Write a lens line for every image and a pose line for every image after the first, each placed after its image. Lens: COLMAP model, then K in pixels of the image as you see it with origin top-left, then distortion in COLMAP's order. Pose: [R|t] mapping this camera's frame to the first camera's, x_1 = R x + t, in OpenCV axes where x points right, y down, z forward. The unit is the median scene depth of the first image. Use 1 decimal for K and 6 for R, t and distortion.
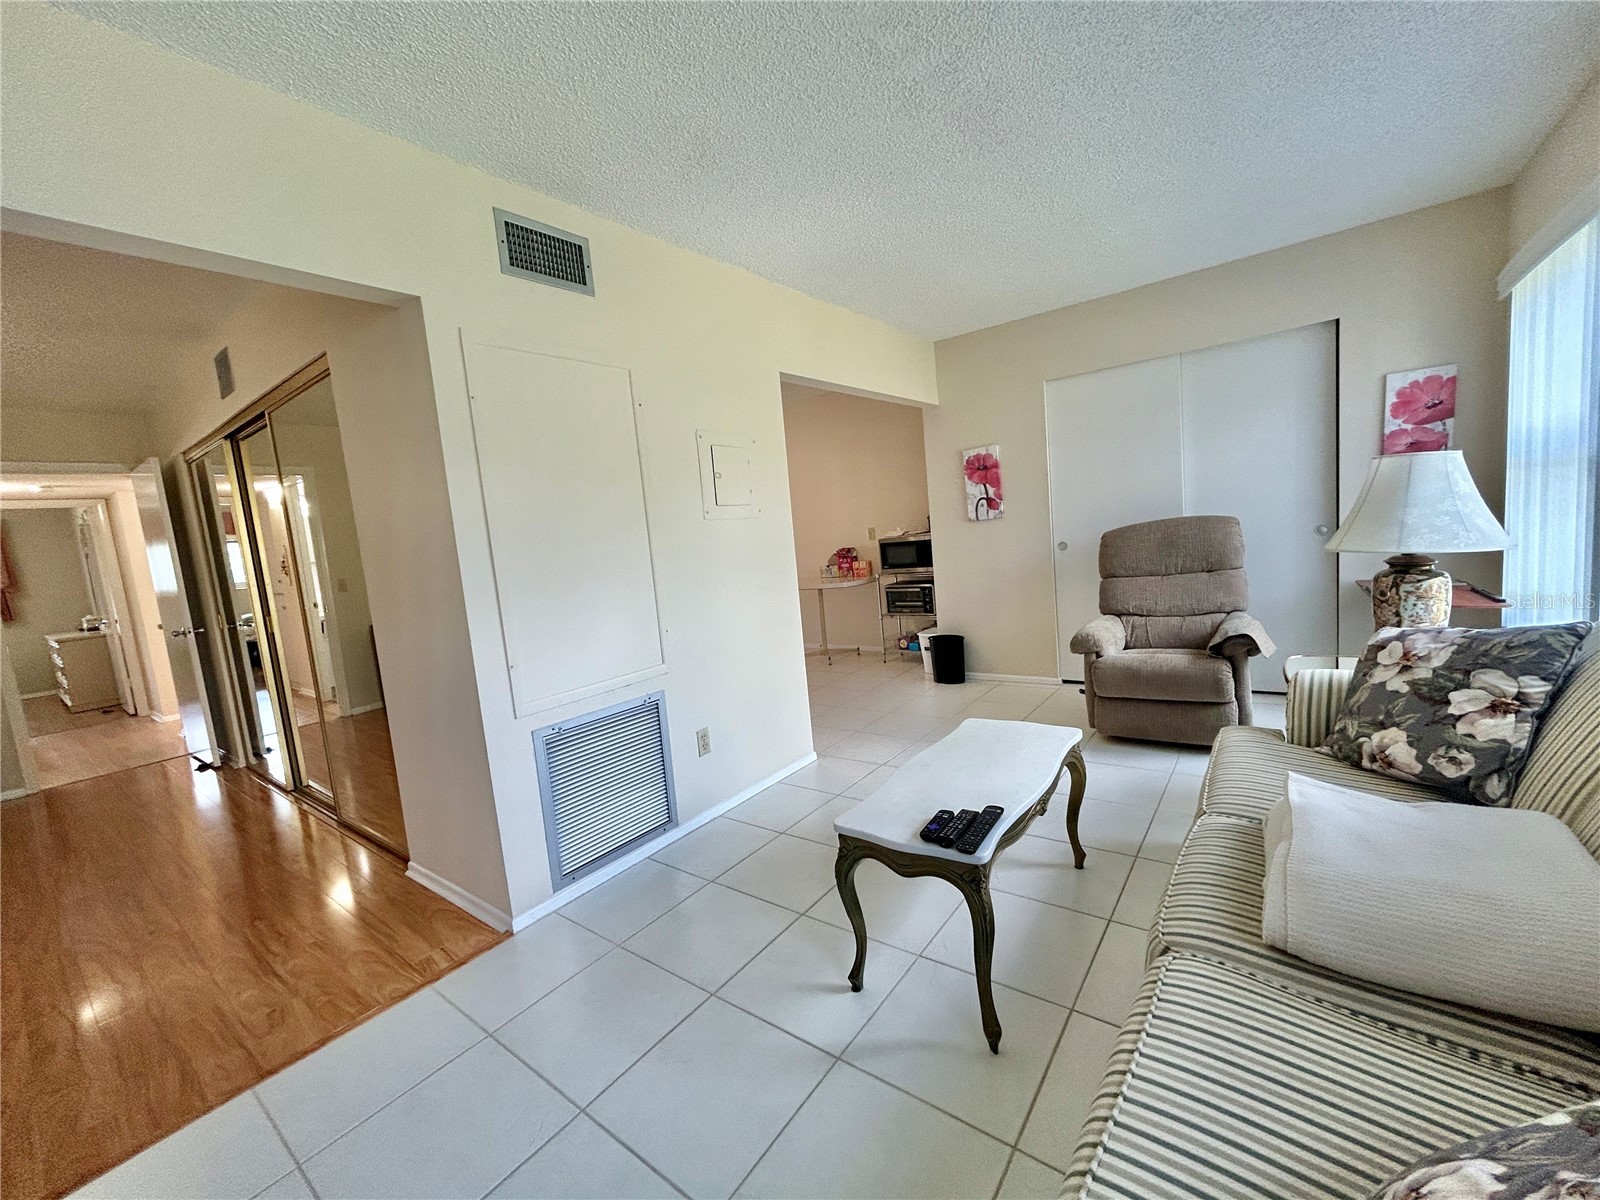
lens RADIAL K [[645.4, 0, 803.0], [0, 645.4, 604.9], [0, 0, 1]] dist [0.002540, -0.000044]
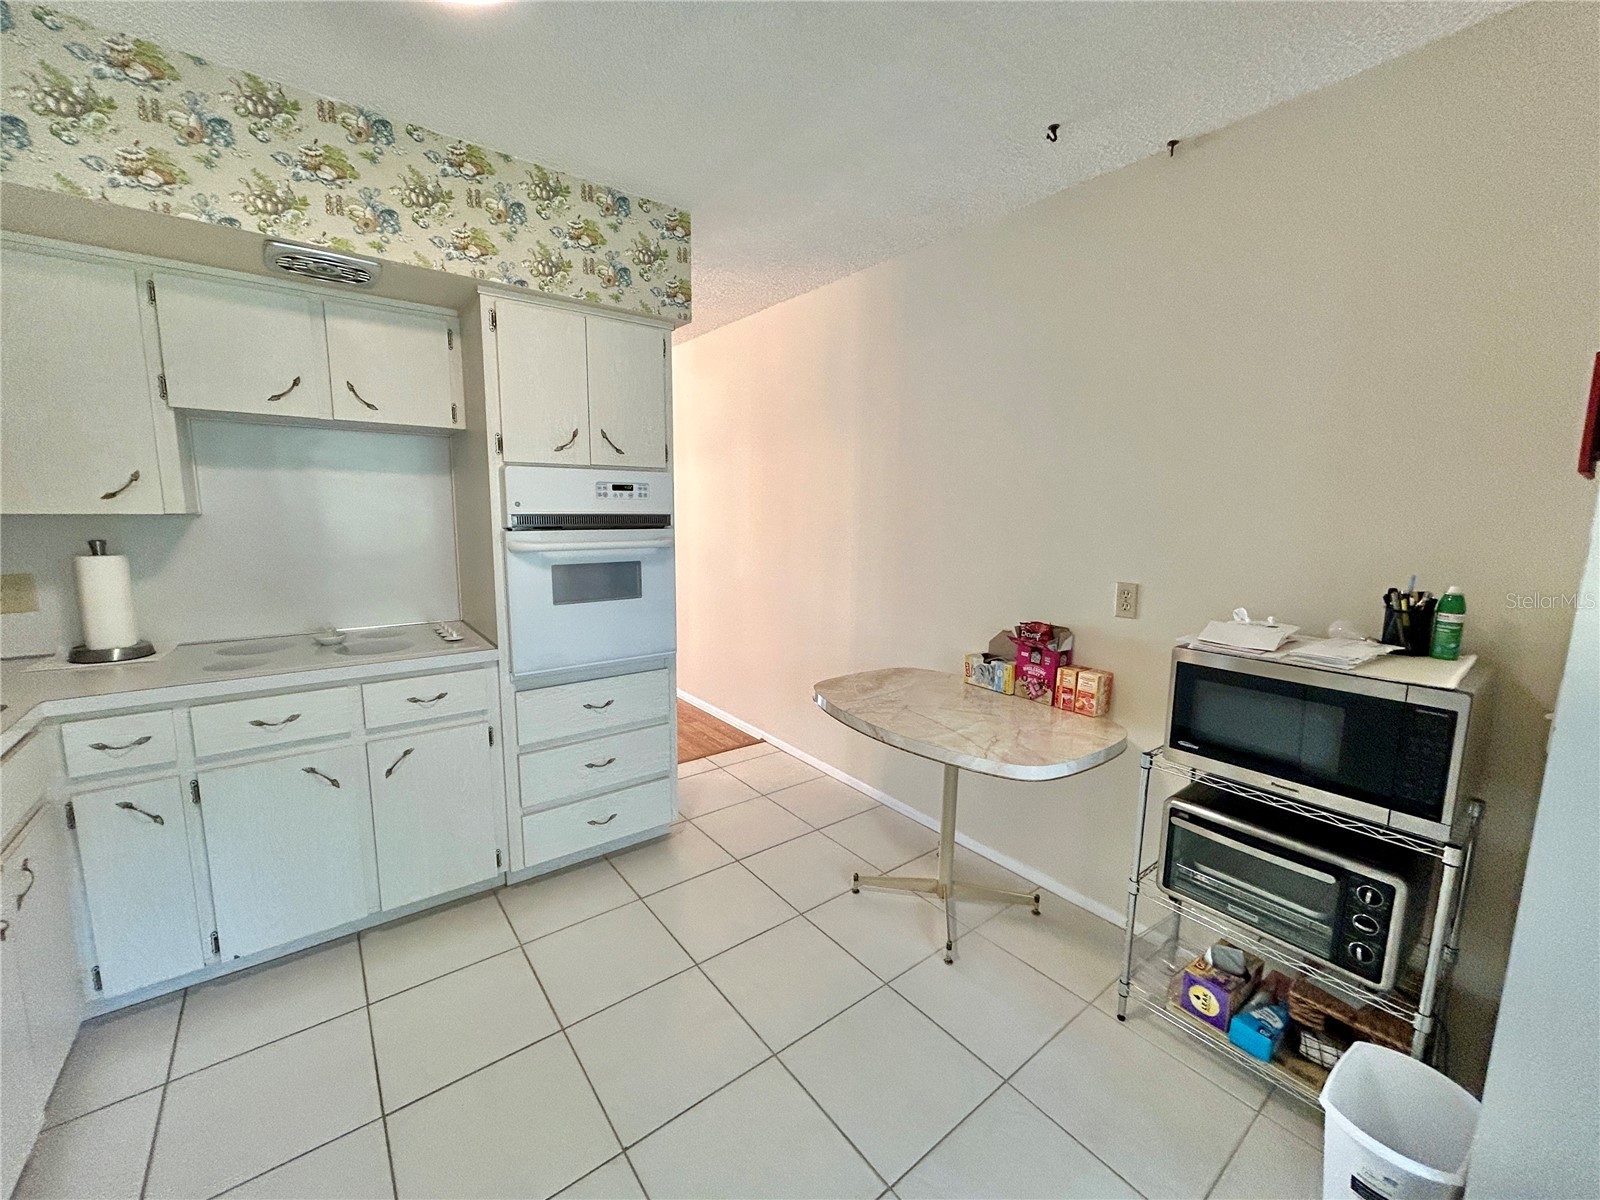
lens RADIAL K [[645.4, 0, 794.8], [0, 645.4, 600.1], [0, 0, 1]] dist [0.002540, -0.000044]
pose [[0.956403, 0.144904, -0.253568, 0.029679], [-0.134583, 0.989222, 0.057684, -0.140495], [0.259194, -0.021043, 0.965596, 0.822667]]
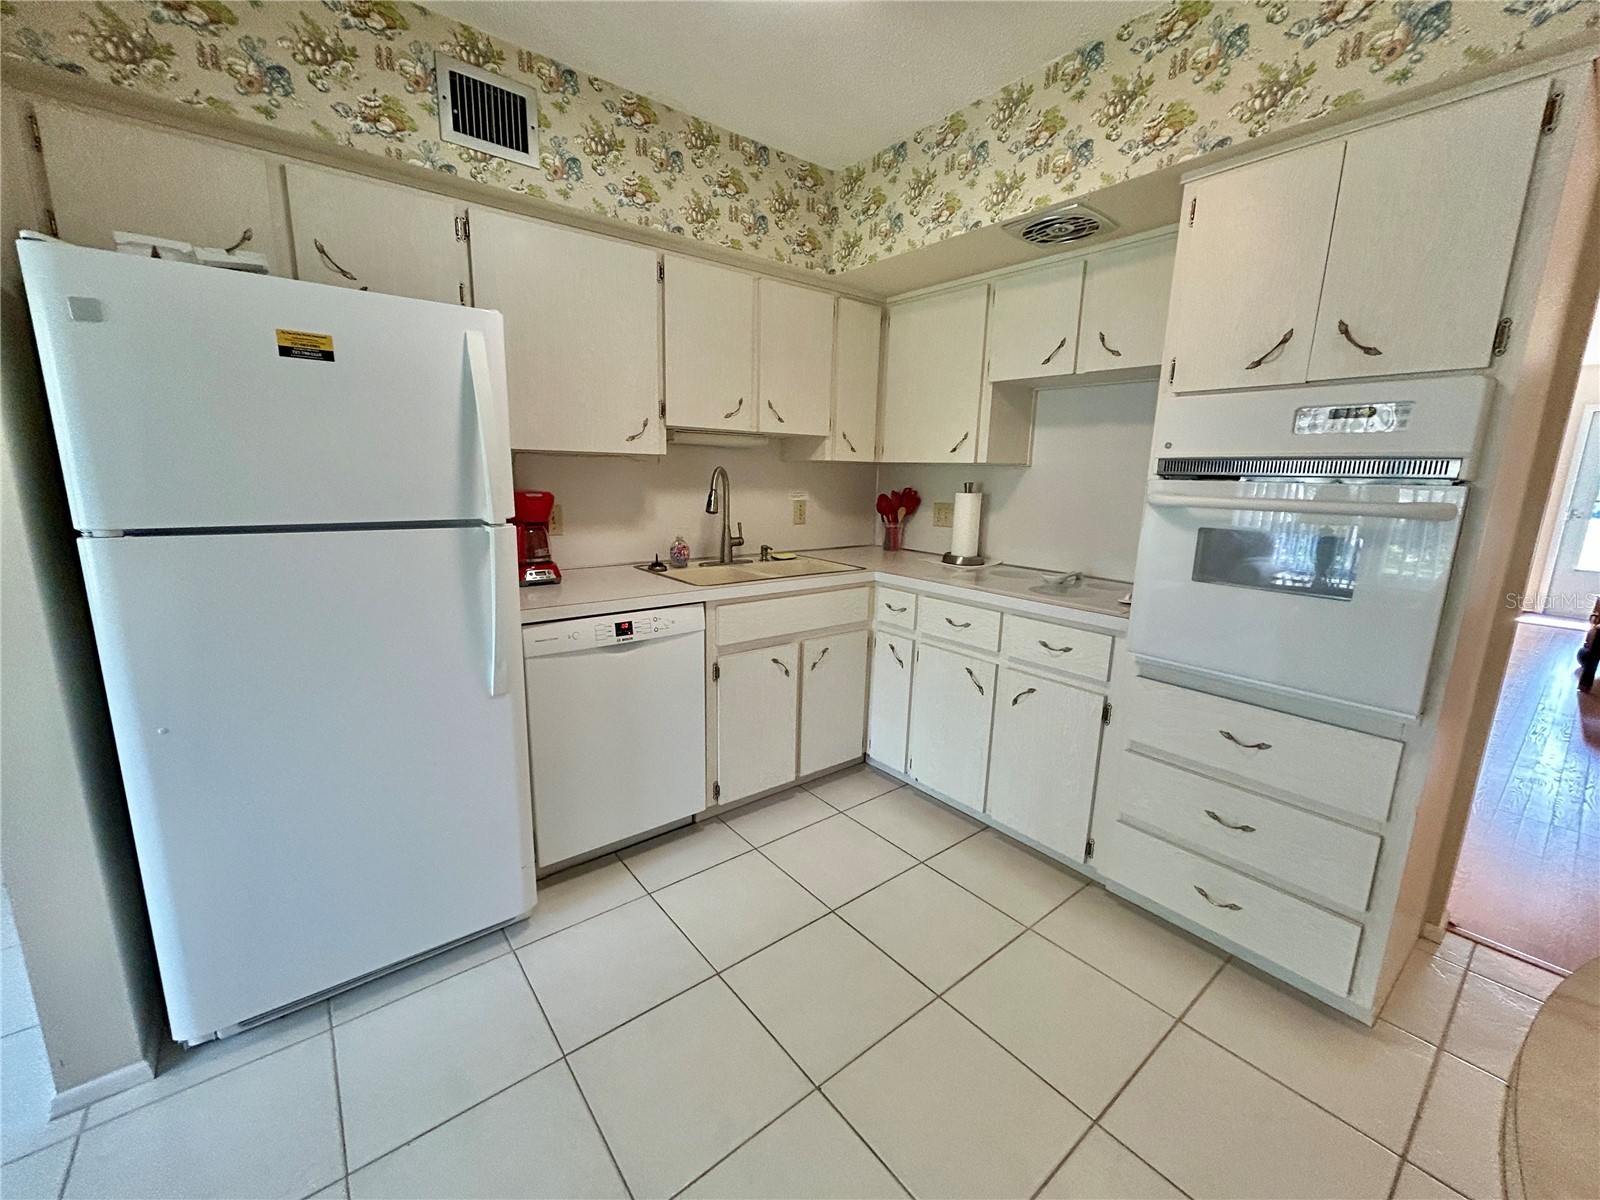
lens RADIAL K [[645.4, 0, 802.4], [0, 645.4, 596.4], [0, 0, 1]] dist [0.002540, -0.000044]
pose [[-0.255604, 0.272885, -0.927470, 0.134424], [-0.110741, 0.944759, 0.308492, -0.164978], [0.960418, 0.181561, -0.211265, 1.120649]]
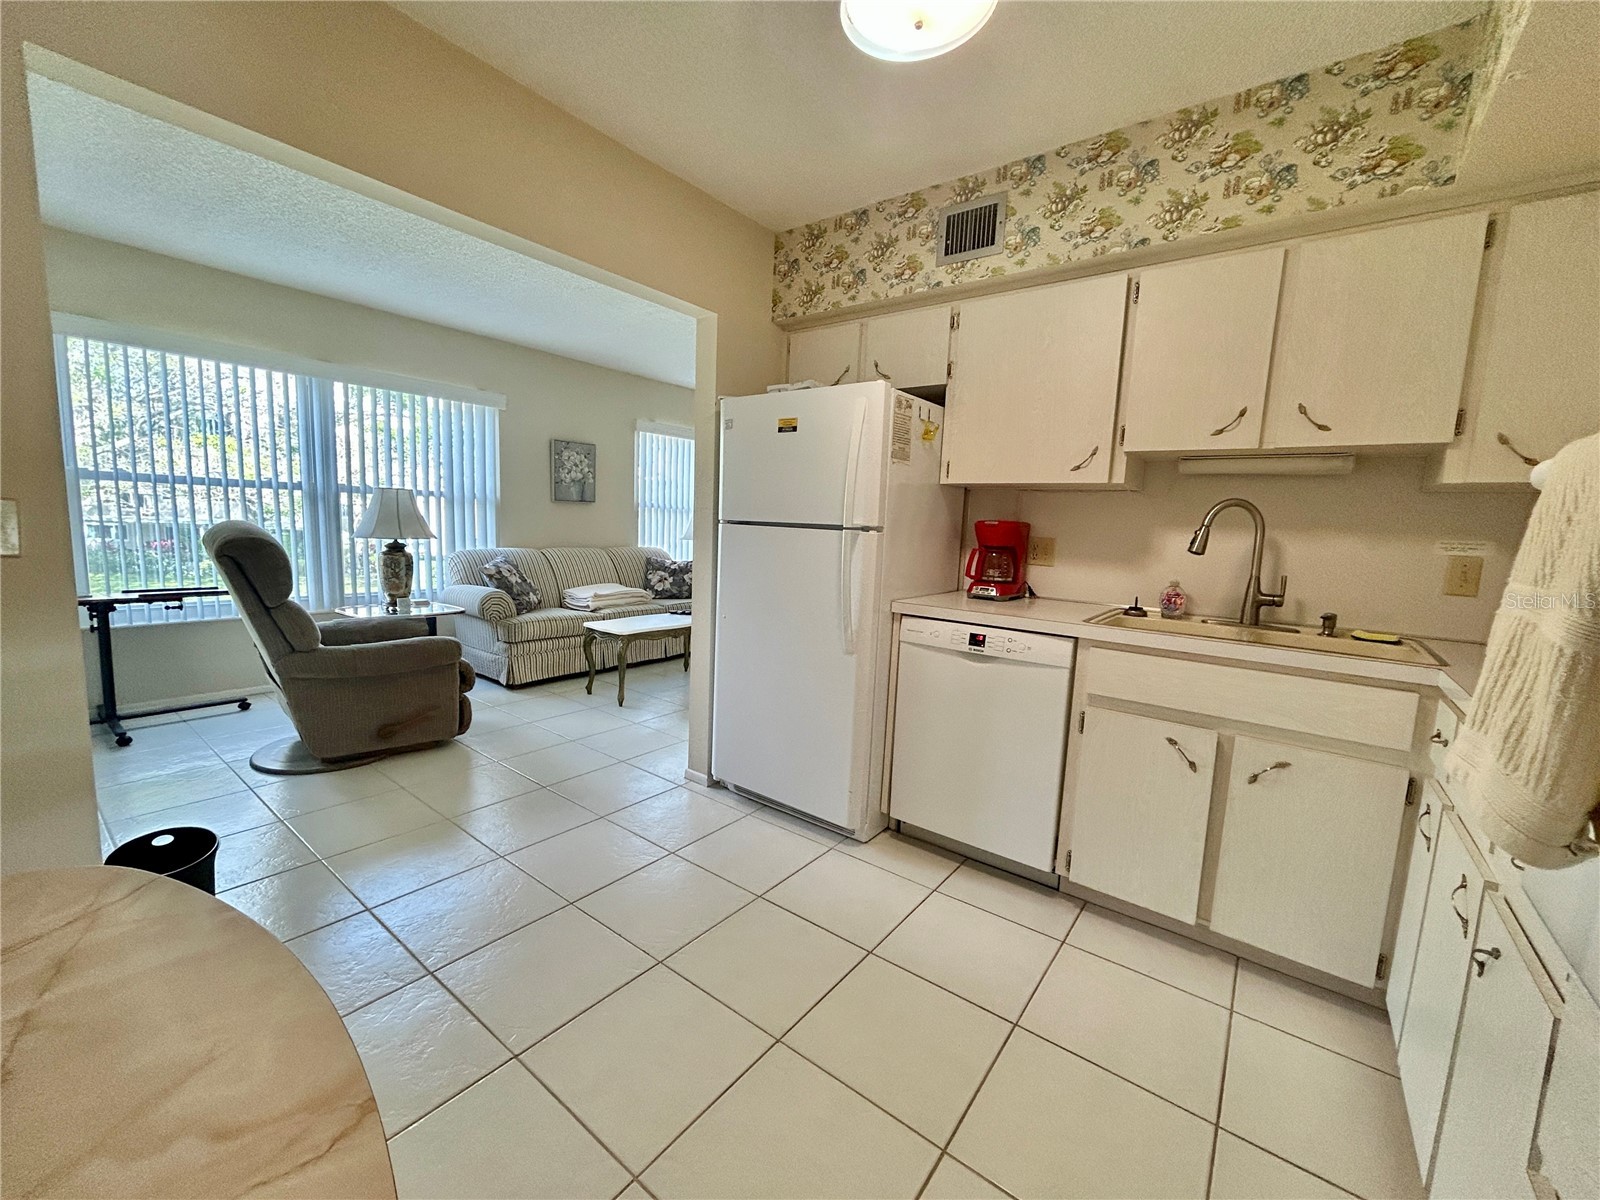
lens RADIAL K [[645.4, 0, 793.8], [0, 645.4, 593.1], [0, 0, 1]] dist [0.002540, -0.000044]
pose [[-0.998471, 0.049664, 0.024293, -0.121396], [0.053874, 0.972703, 0.225711, -0.141880], [-0.012420, 0.226675, -0.973891, 1.374869]]
